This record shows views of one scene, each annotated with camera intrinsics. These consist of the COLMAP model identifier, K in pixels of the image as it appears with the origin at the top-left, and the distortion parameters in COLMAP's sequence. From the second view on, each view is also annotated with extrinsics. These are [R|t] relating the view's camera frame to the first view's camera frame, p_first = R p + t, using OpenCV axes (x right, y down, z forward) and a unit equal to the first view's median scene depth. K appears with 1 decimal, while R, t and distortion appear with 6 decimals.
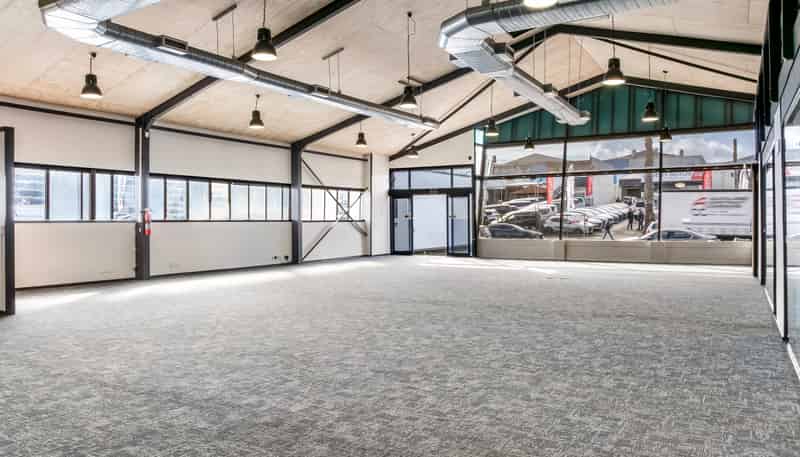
lens RADIAL K [[558.2, 0, 400.0], [0, 558.2, 228.5], [0, 0, 1]] dist [-0.028363, 0.000713]
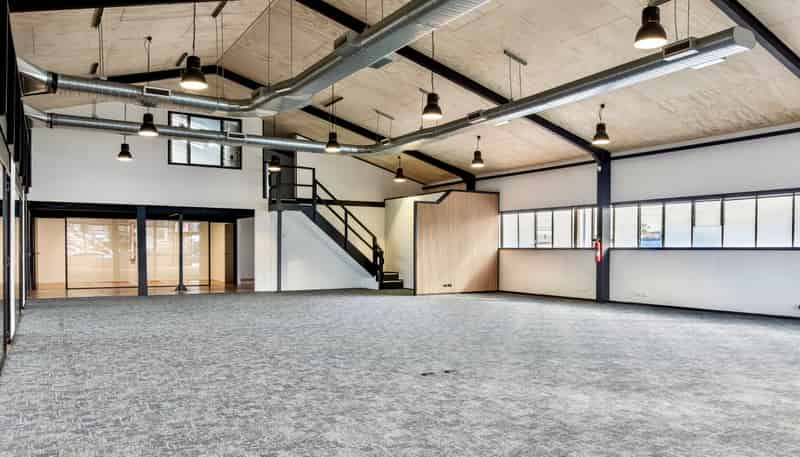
lens RADIAL K [[608.3, 0, 402.9], [0, 608.3, 251.7], [0, 0, 1]] dist [0.005913, 0.004040]
pose [[-0.477651, 0.006724, -0.878524, 0.742224], [-0.012443, 0.999819, 0.014418, -0.018710], [0.878462, 0.017818, -0.477481, 1.193818]]
